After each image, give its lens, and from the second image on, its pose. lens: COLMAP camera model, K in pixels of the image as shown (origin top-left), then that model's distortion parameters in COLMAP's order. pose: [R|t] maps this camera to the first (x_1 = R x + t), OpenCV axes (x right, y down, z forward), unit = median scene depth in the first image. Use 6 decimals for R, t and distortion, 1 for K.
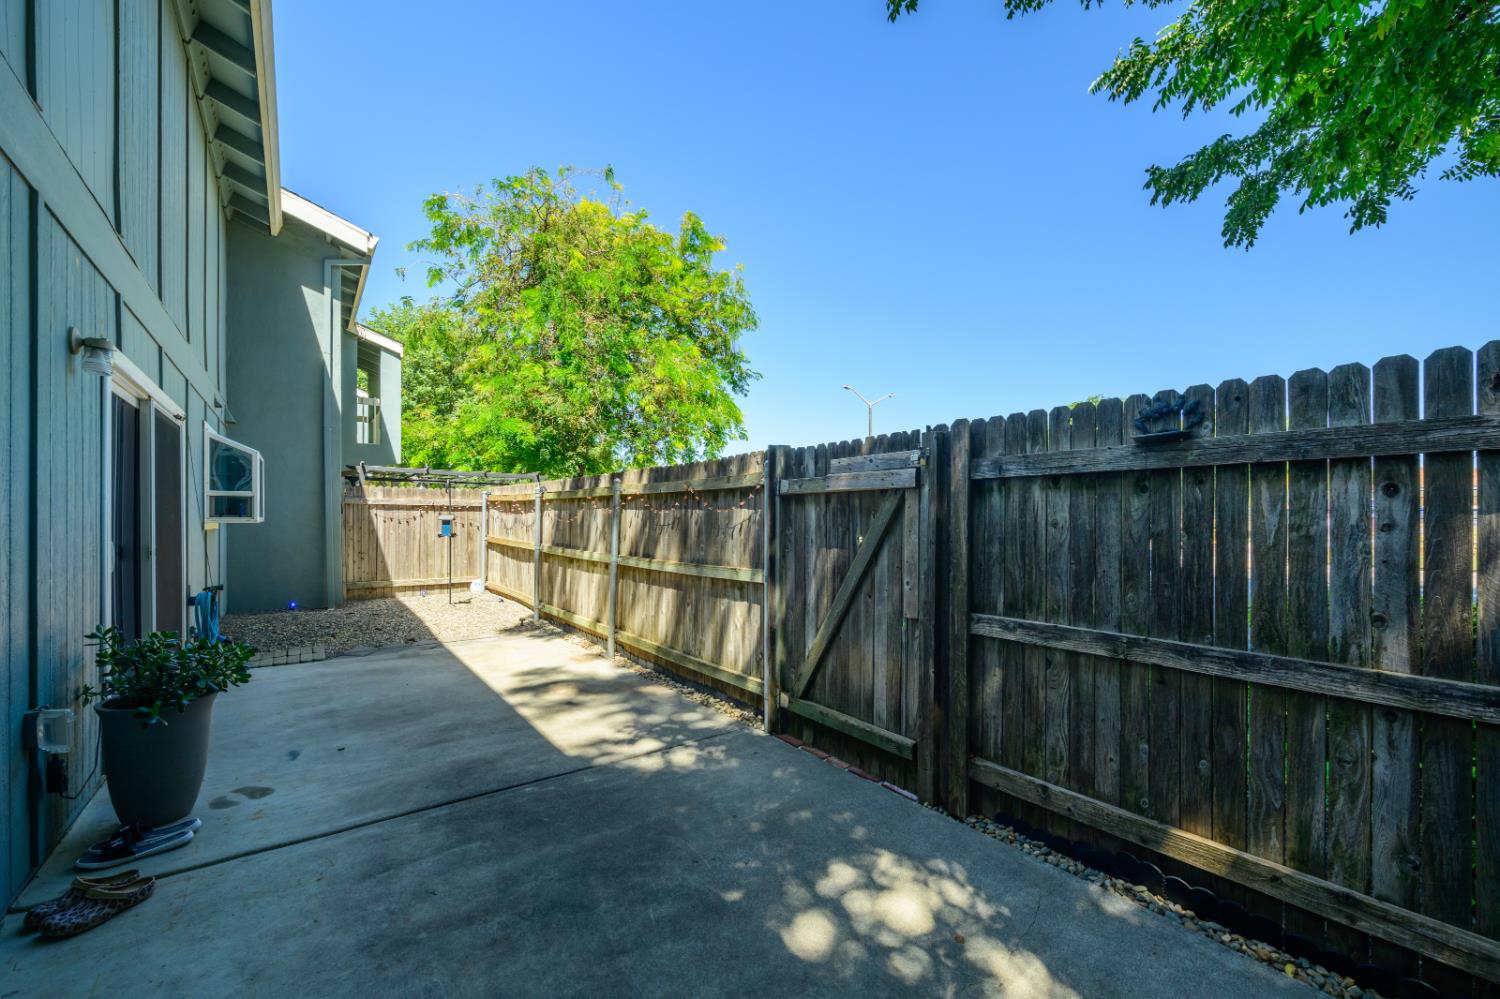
lens RADIAL K [[595.4, 0, 749.6], [0, 595.4, 512.4], [0, 0, 1]] dist [-0.000943, -0.000035]
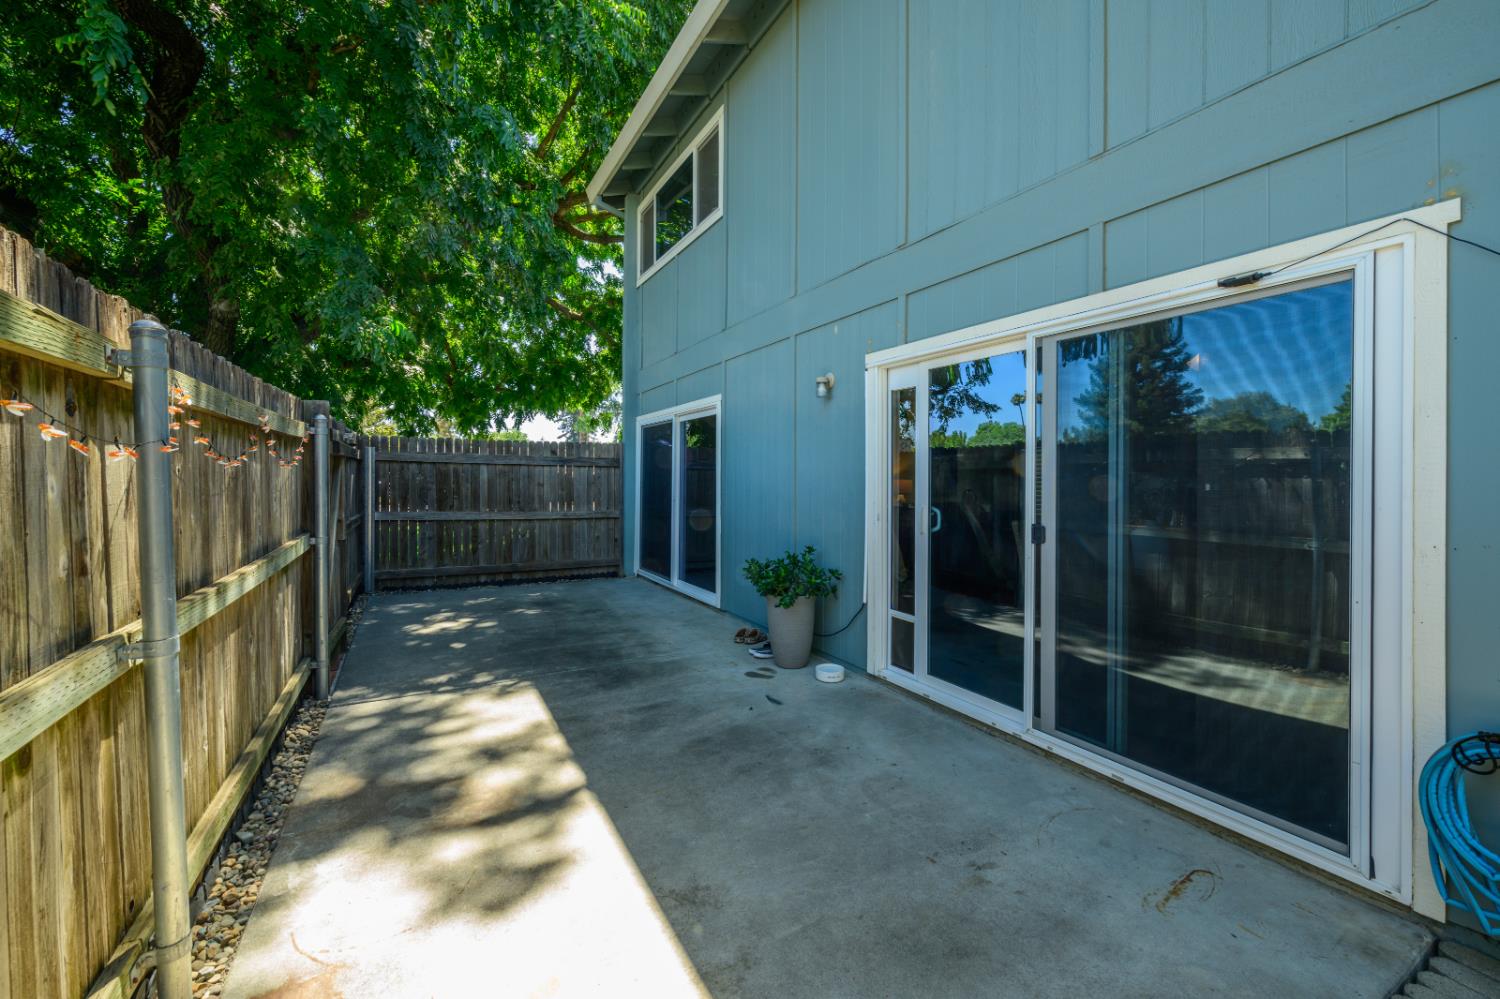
lens RADIAL K [[595.4, 0, 750.4], [0, 595.4, 497.0], [0, 0, 1]] dist [-0.000943, -0.000035]
pose [[-0.990900, -0.018508, 0.133321, -0.695429], [-0.016495, 0.999733, 0.016187, 0.016106], [-0.133585, 0.013841, -0.990941, 1.674890]]
